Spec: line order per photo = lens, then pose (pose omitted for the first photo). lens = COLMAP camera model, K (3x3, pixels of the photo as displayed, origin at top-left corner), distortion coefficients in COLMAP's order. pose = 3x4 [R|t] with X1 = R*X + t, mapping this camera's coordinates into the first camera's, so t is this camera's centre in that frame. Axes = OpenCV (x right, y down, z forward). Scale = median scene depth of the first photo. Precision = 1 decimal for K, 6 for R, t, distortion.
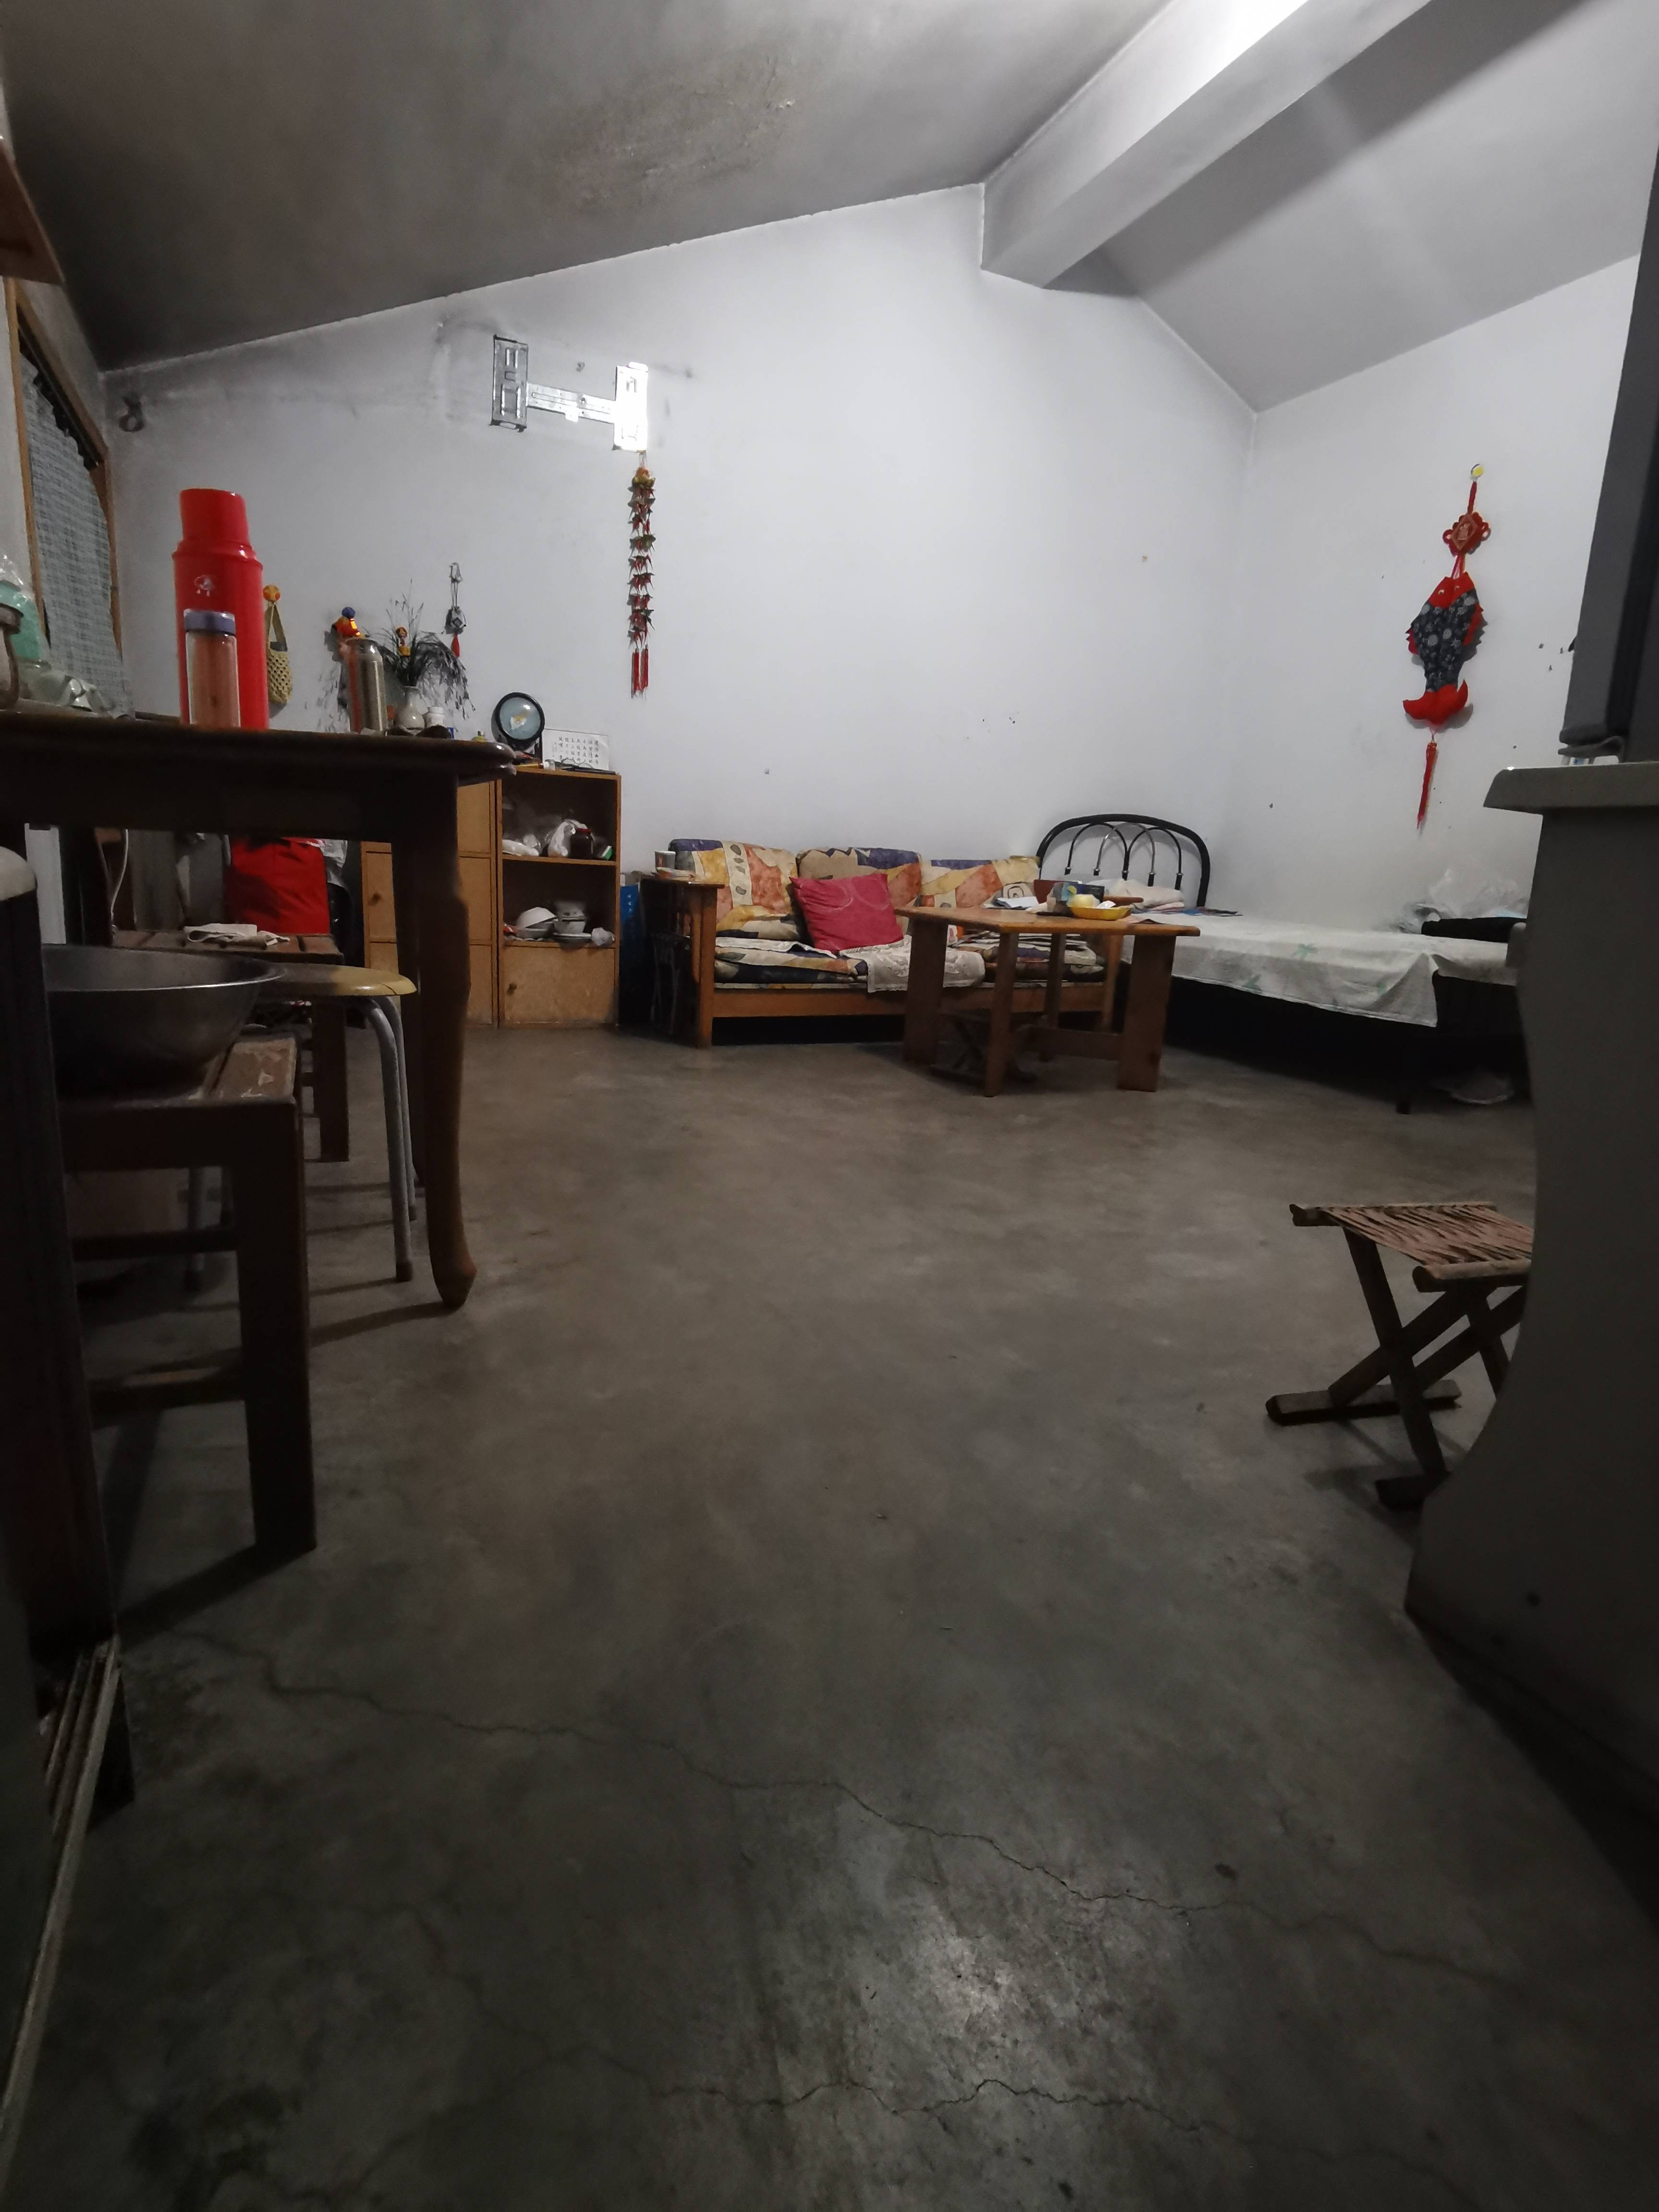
lens RADIAL K [[1088.0, 0, 846.3], [0, 1088.0, 1105.8], [0, 0, 1]] dist [-0.065328, -0.000078]
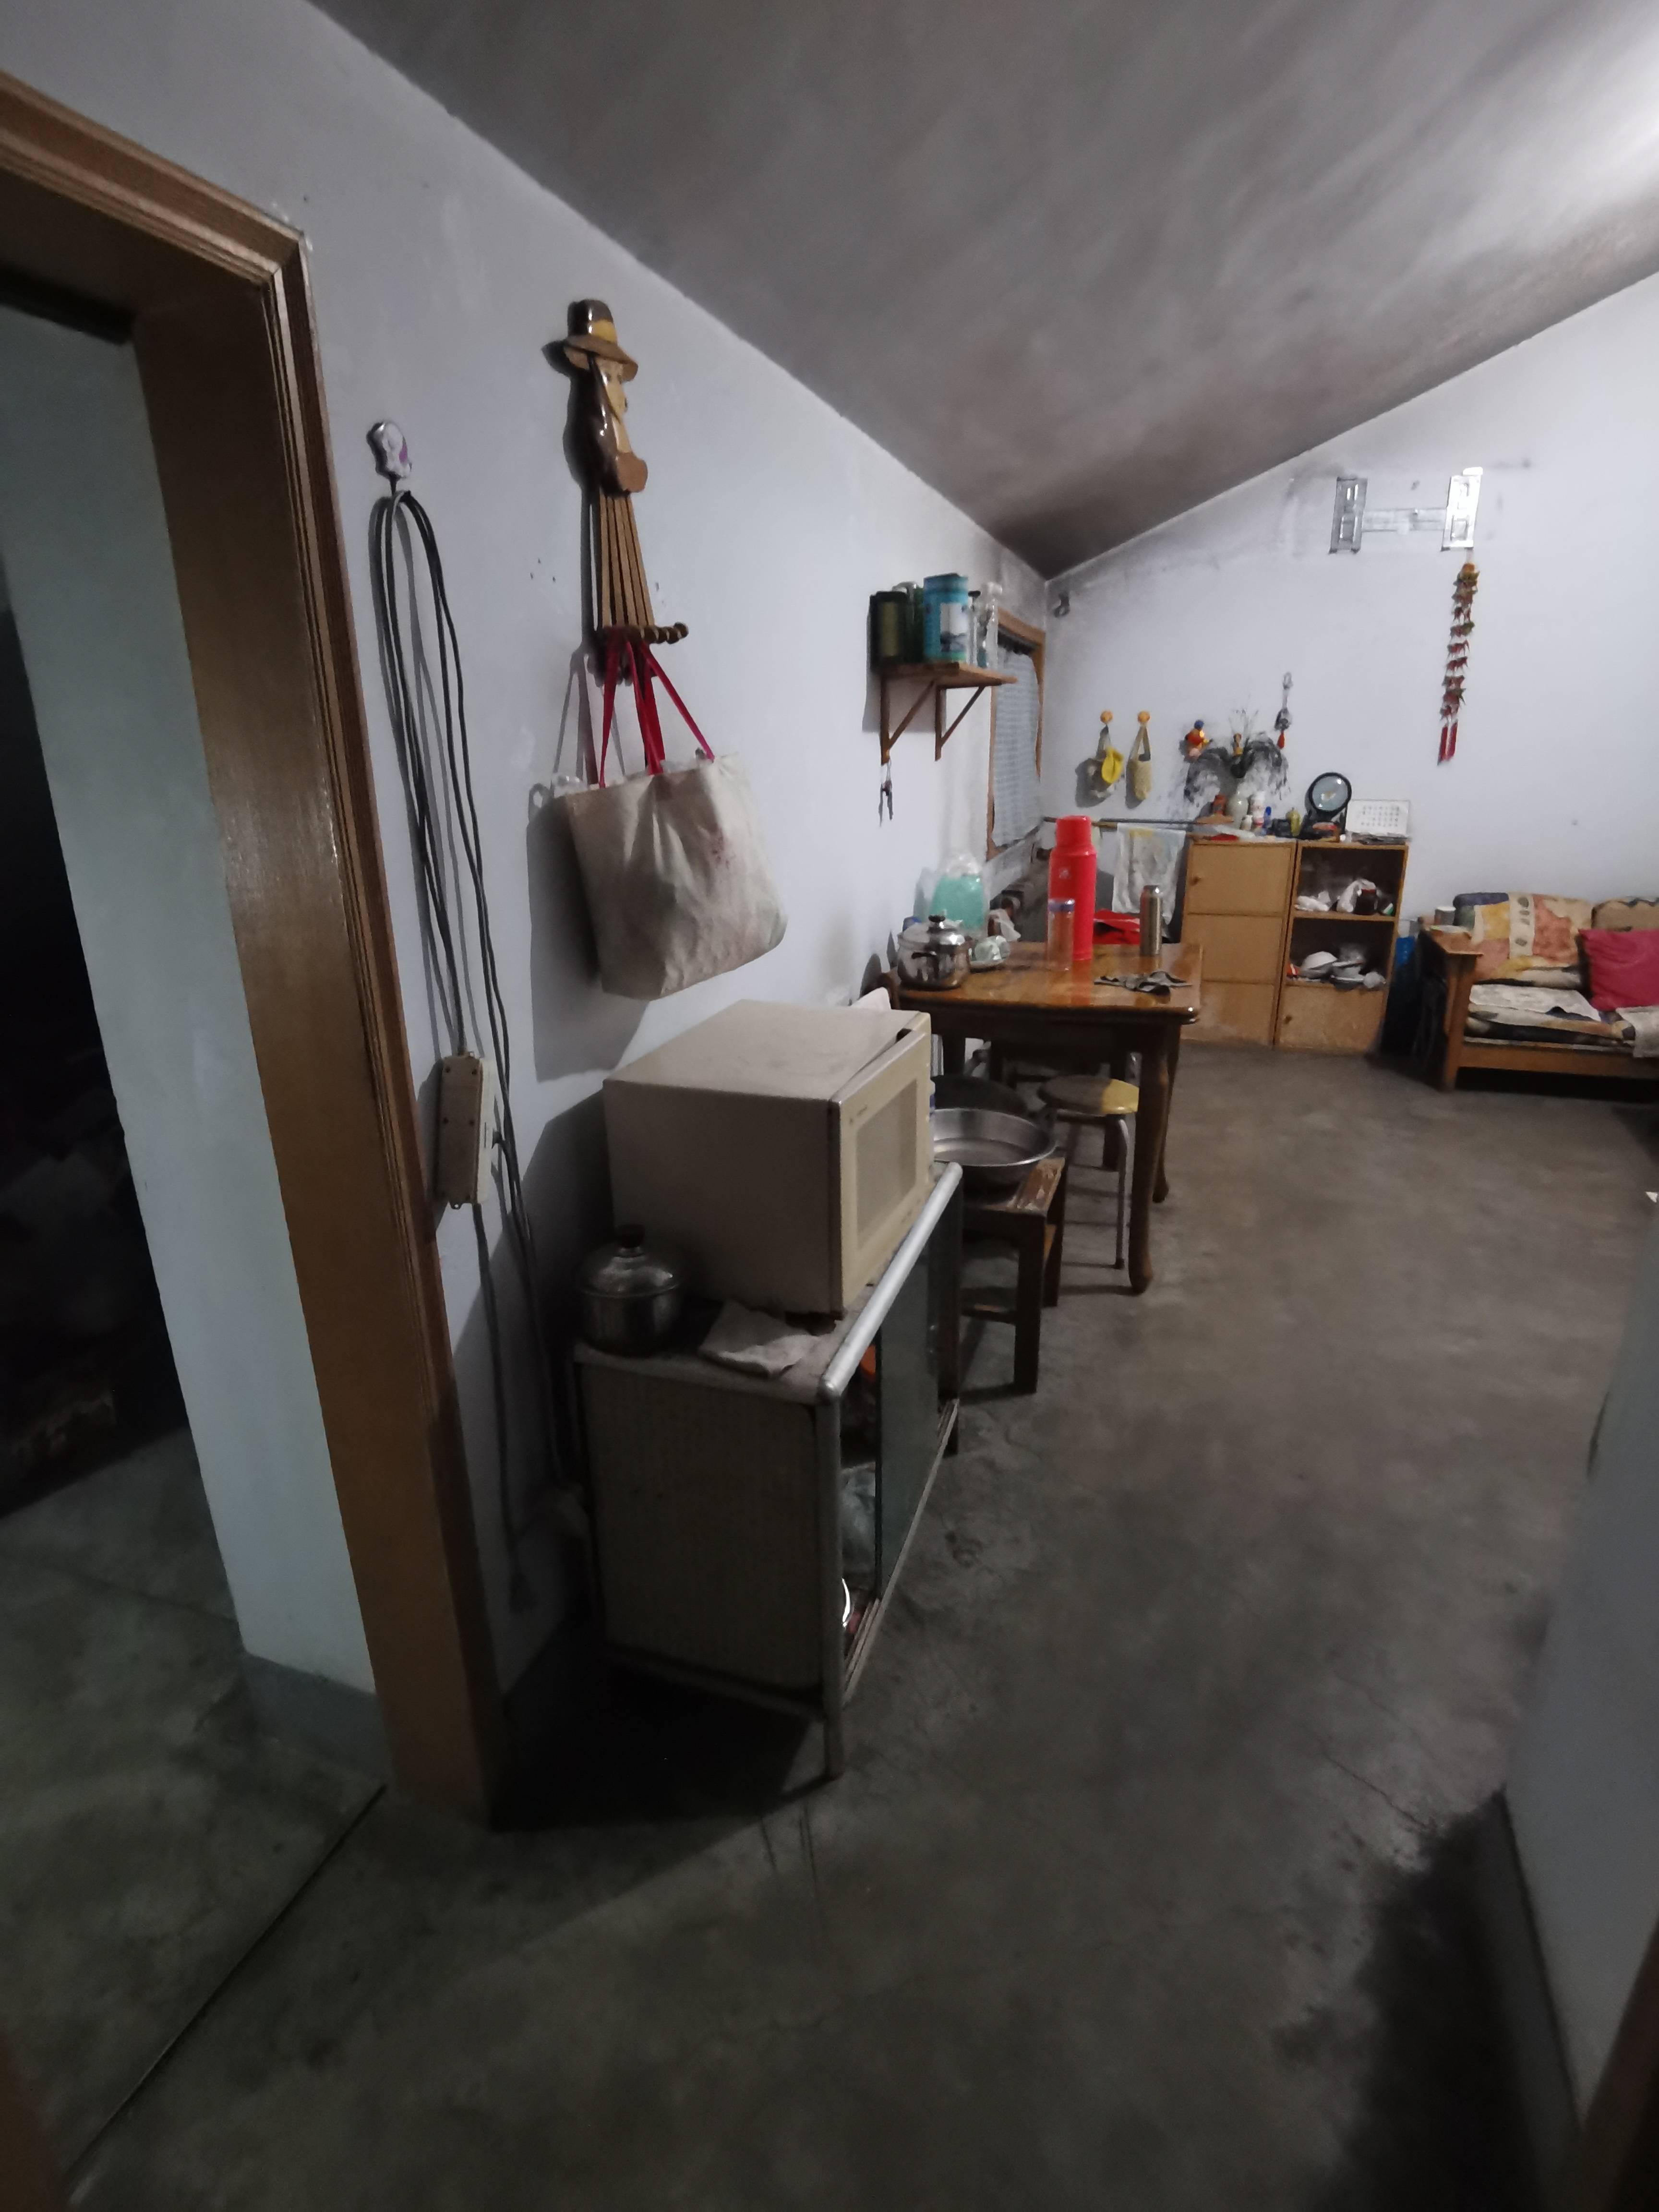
lens RADIAL K [[1088.0, 0, 846.3], [0, 1088.0, 1105.8], [0, 0, 1]] dist [-0.065328, -0.000078]
pose [[0.719485, 0.177111, -0.671546, 0.173859], [-0.111886, 0.983865, 0.139608, -0.124381], [0.685437, -0.025309, 0.727692, -0.255571]]
